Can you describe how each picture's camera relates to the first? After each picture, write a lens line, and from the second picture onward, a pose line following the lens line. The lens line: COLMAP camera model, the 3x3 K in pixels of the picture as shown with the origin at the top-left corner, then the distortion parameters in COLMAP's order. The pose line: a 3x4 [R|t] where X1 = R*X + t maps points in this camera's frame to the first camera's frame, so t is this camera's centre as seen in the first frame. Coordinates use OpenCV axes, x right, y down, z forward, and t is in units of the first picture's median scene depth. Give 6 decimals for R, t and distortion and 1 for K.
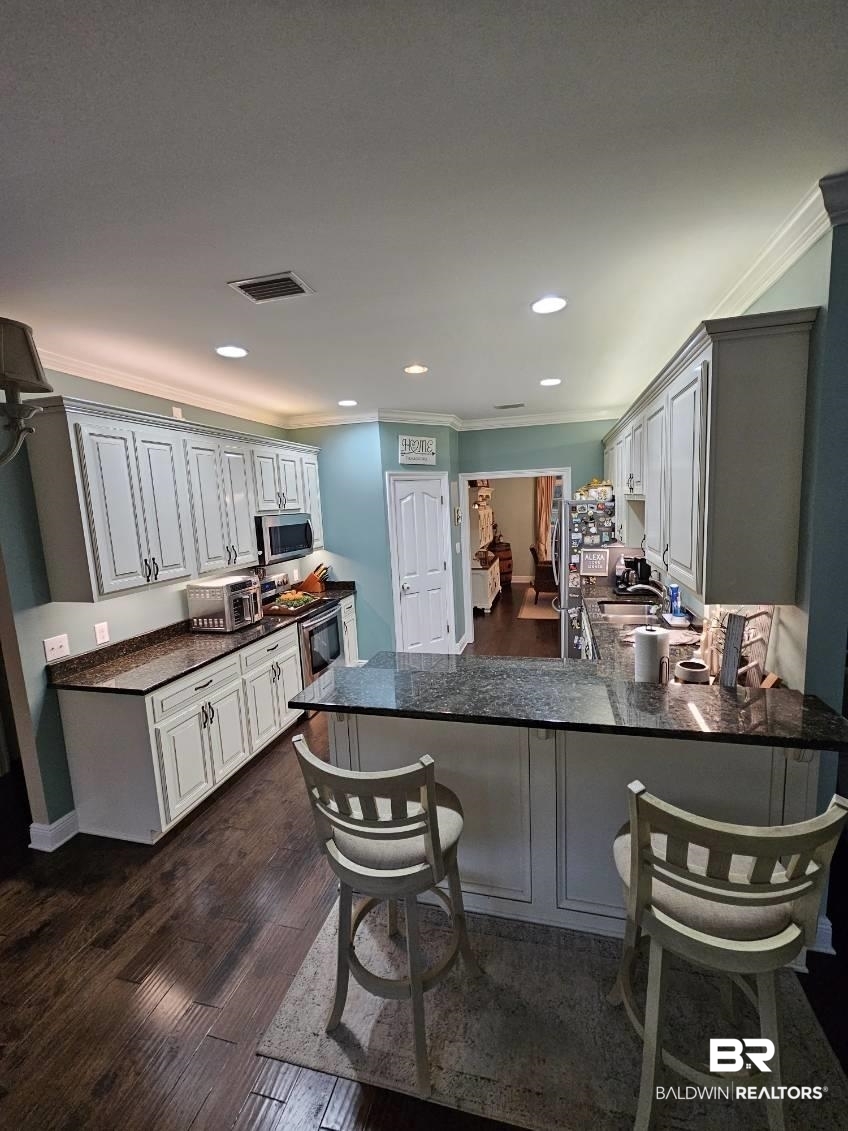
lens RADIAL K [[463.1, 0, 434.4], [0, 463.1, 564.5], [0, 0, 1]] dist [0.000233, -0.000239]
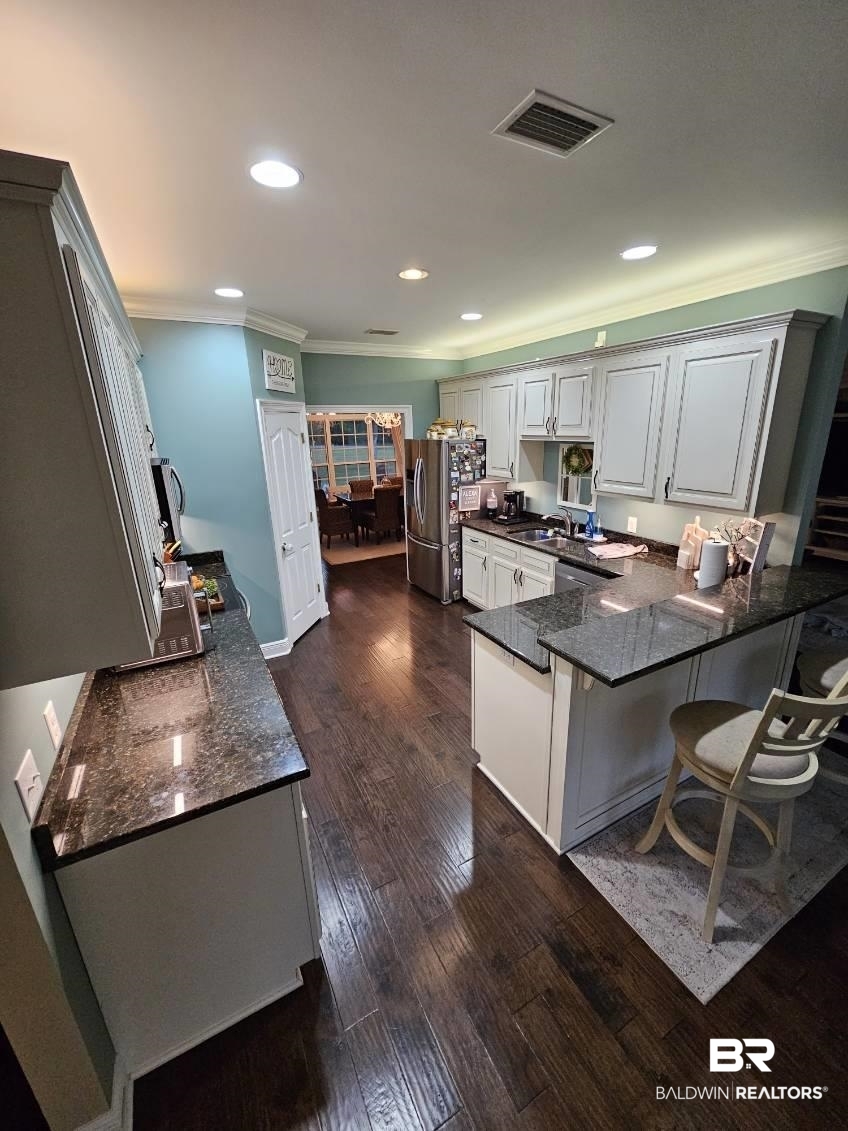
lens RADIAL K [[463.1, 0, 434.4], [0, 463.1, 564.5], [0, 0, 1]] dist [0.000233, -0.000239]
pose [[0.728888, -0.173182, 0.662367, -0.459808], [0.084387, 0.982826, 0.164107, -0.037360], [-0.679412, -0.063720, 0.730985, 0.252191]]
